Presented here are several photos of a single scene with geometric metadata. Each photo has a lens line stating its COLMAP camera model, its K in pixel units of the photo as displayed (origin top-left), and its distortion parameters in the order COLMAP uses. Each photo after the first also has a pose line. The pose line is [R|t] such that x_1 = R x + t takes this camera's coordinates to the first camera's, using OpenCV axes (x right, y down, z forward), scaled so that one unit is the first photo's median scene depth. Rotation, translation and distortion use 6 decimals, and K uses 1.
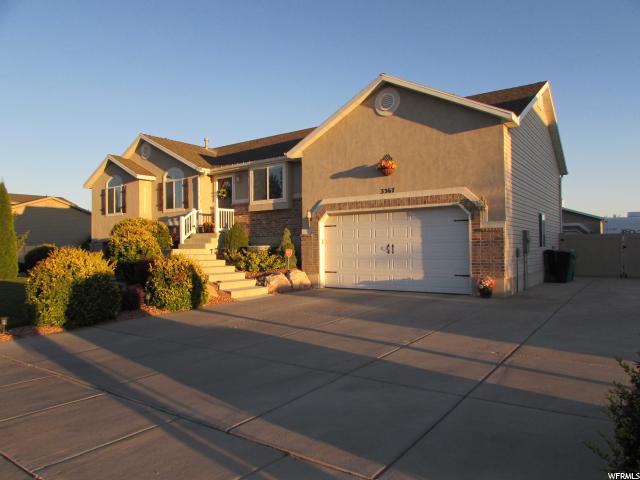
lens RADIAL K [[460.0, 0, 320.0], [0, 460.0, 240.0], [0, 0, 1]] dist [-0.002326, 0.003117]
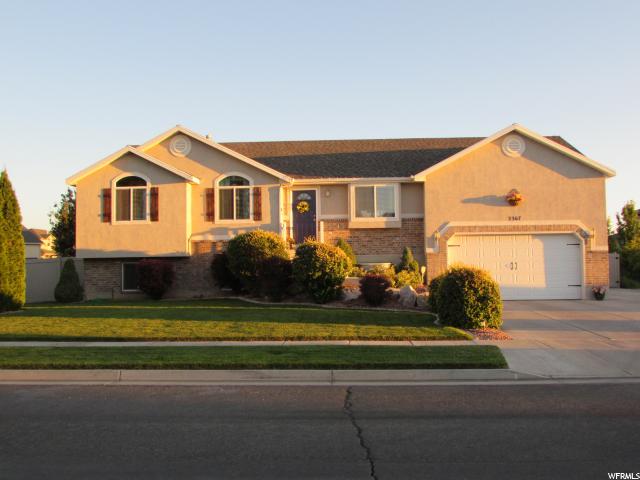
lens RADIAL K [[615.8, 0, 320.0], [0, 615.8, 240.0], [0, 0, 1]] dist [0.000464, 0.001079]
pose [[0.828667, 0.024515, 0.559204, -1.123237], [-0.009036, 0.999496, -0.030426, 0.004813], [-0.559668, 0.020160, 0.828471, -0.061704]]
